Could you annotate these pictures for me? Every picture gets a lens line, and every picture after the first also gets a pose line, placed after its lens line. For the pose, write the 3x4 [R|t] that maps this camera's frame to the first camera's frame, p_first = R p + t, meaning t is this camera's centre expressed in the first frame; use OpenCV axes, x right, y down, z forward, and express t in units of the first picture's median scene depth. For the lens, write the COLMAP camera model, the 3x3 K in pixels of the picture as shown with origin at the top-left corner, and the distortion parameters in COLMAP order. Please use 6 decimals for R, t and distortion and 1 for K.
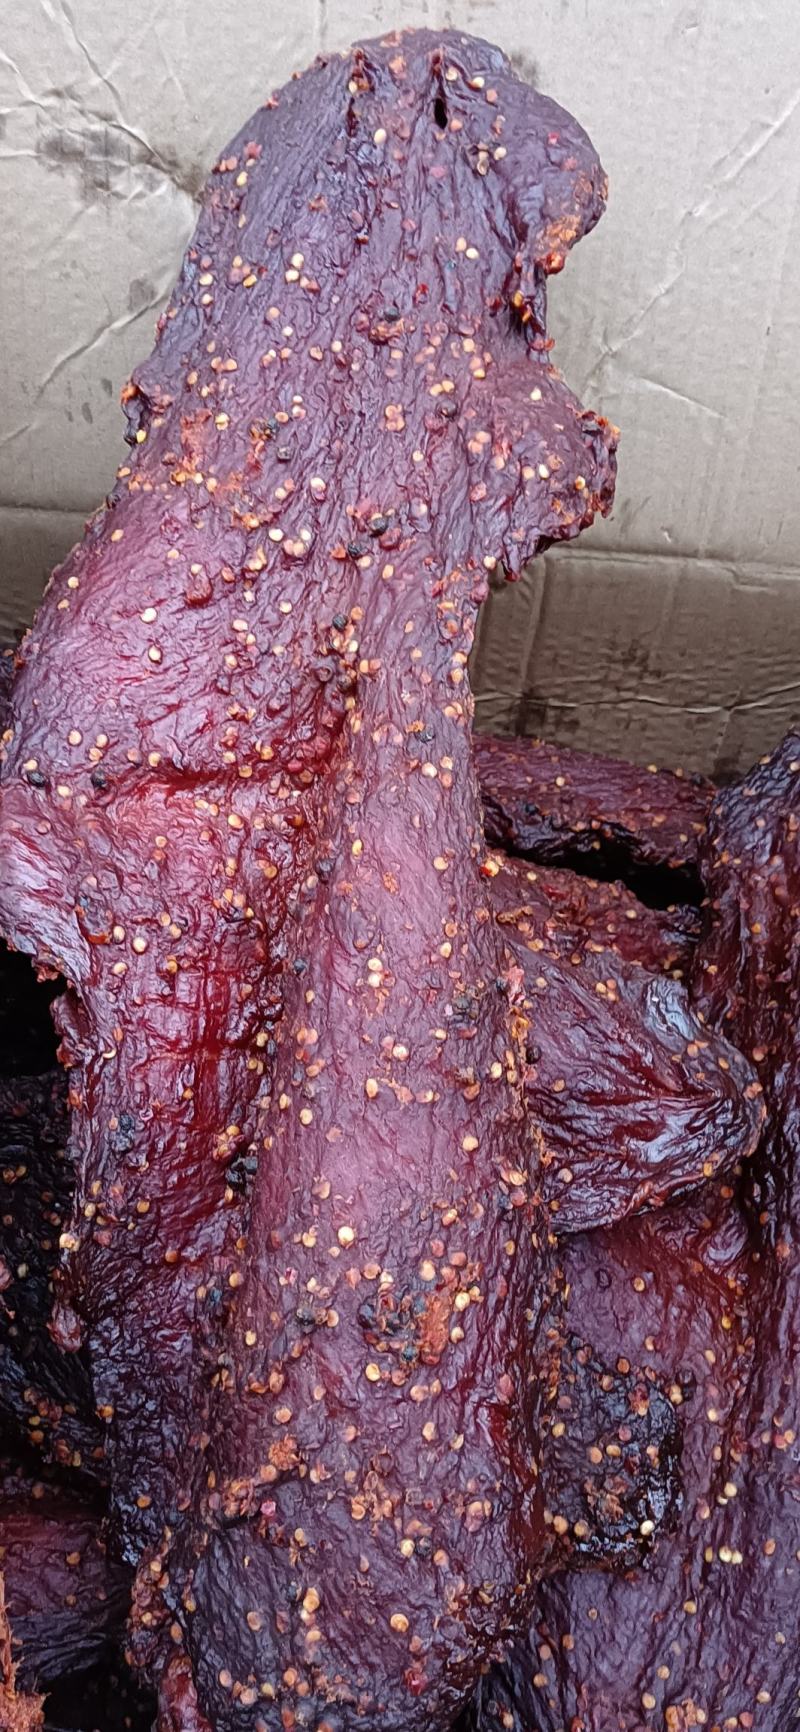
lens RADIAL K [[1503.3, 0, 372.8], [0, 1503.3, 876.8], [0, 0, 1]] dist [0.076476, -0.055675]
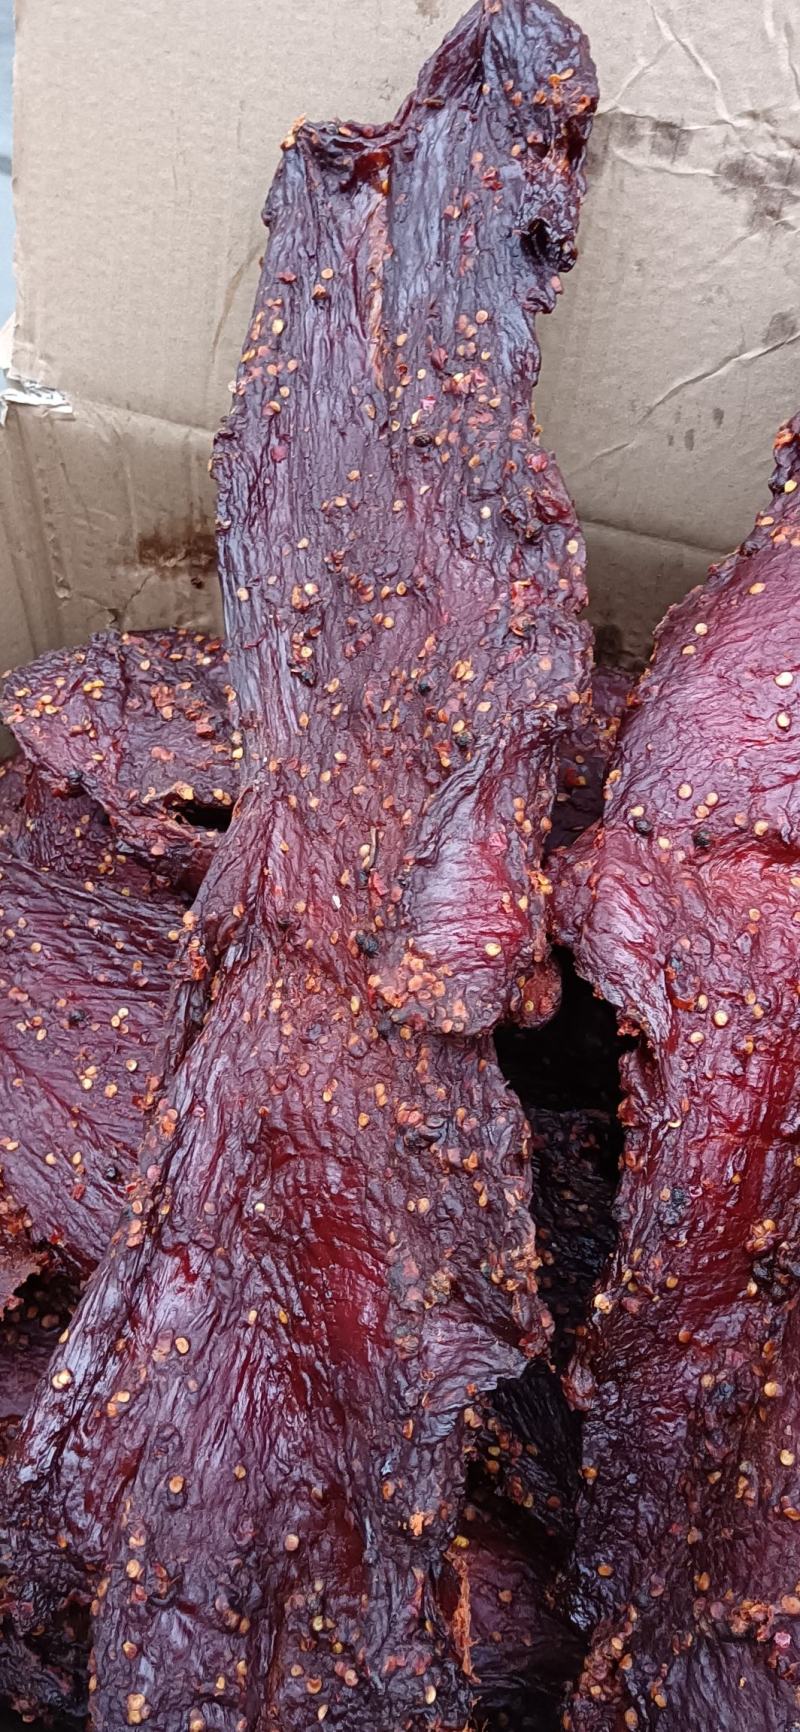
lens RADIAL K [[1503.3, 0, 372.8], [0, 1503.3, 876.8], [0, 0, 1]] dist [0.076476, -0.055675]
pose [[0.964007, 0.203947, -0.170574, -0.215177], [-0.200854, 0.978982, 0.035384, -0.031959], [0.174205, 0.000150, 0.984709, 0.004673]]
